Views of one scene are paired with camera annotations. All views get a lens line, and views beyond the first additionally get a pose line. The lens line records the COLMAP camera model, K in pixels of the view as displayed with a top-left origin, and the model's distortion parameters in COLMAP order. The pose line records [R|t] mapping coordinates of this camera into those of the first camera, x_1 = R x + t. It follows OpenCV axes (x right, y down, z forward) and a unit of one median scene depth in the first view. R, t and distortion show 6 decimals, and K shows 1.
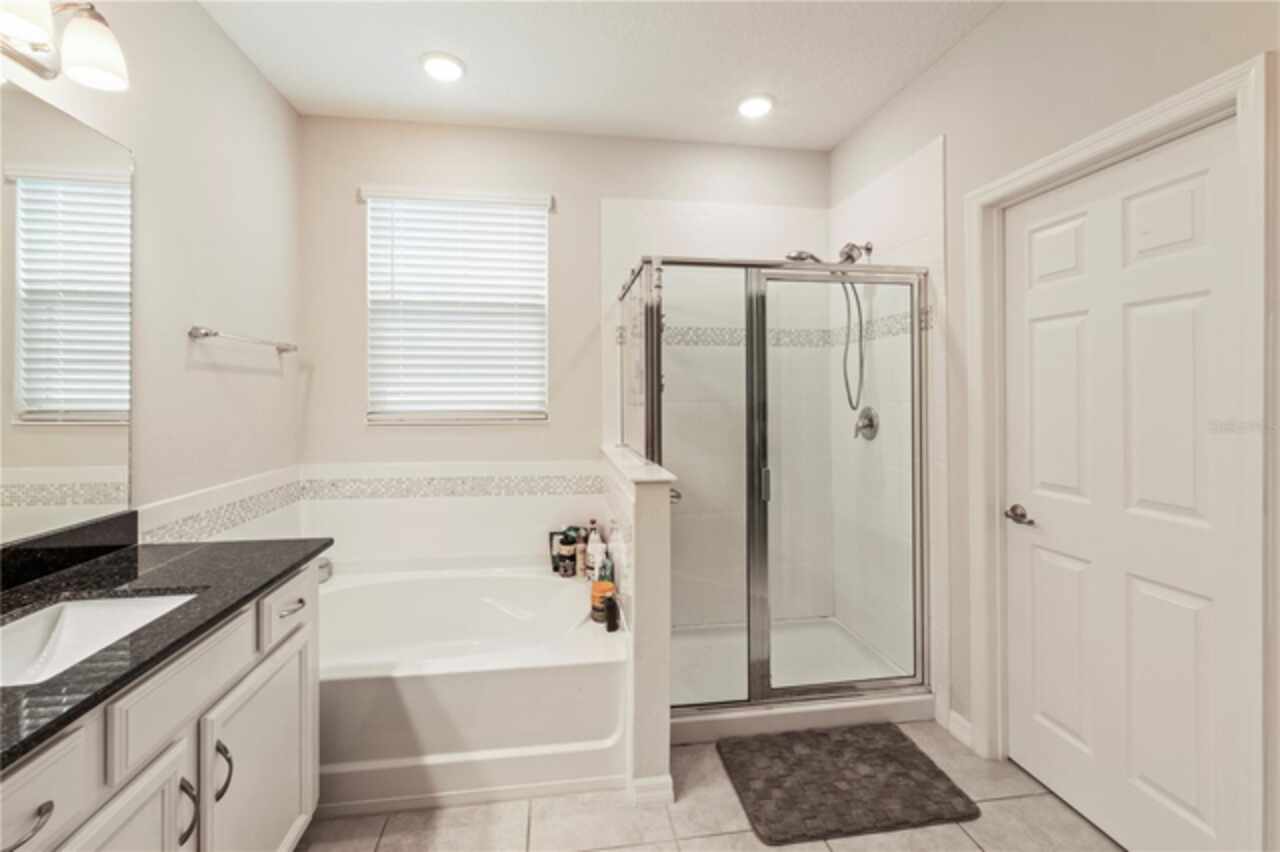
lens RADIAL K [[548.7, 0, 626.3], [0, 548.7, 395.5], [0, 0, 1]] dist [0.000905, 0.001093]
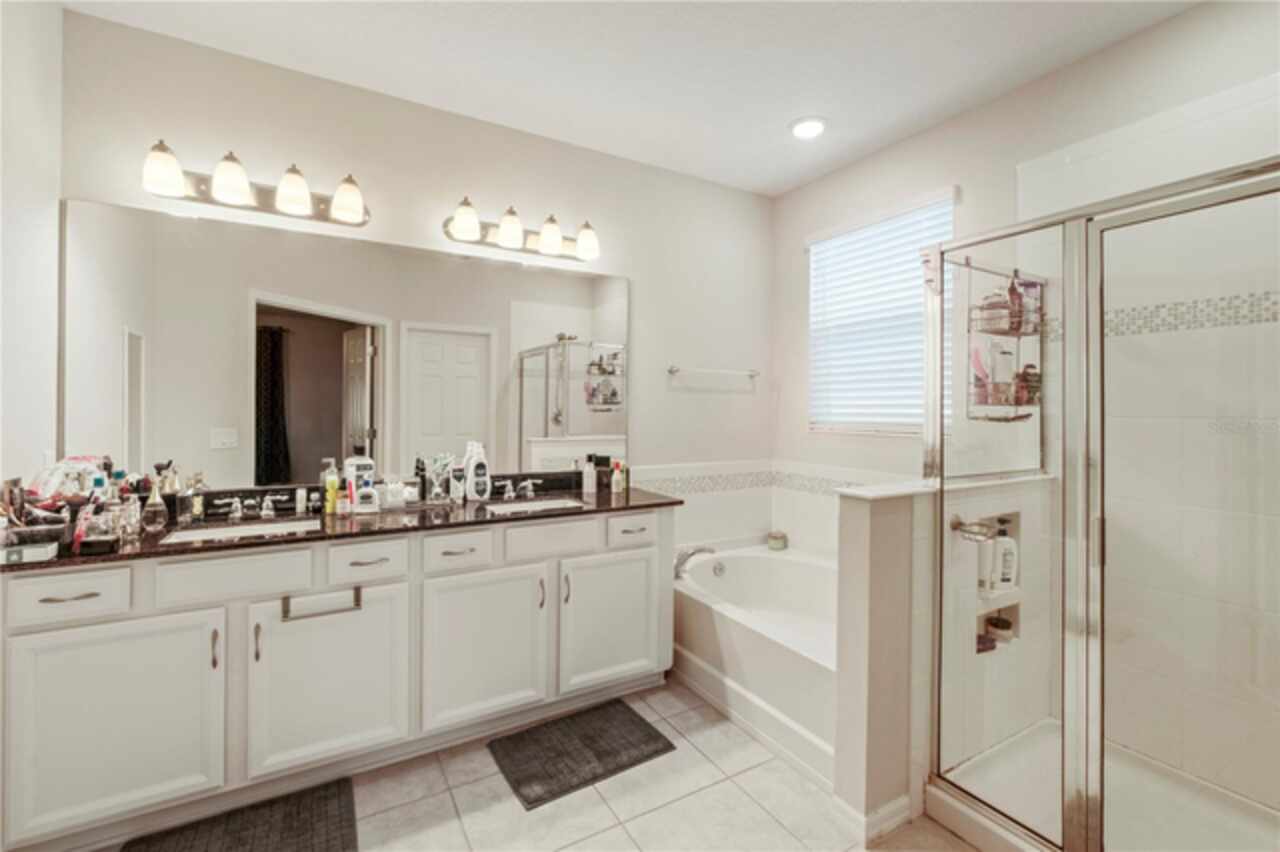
lens RADIAL K [[548.7, 0, 658.8], [0, 548.7, 412.7], [0, 0, 1]] dist [0.000905, 0.001093]
pose [[0.403794, 0.008183, -0.914813, 0.766954], [-0.006742, 0.999959, 0.005968, 0.007690], [0.914825, 0.003757, 0.403833, 0.302649]]
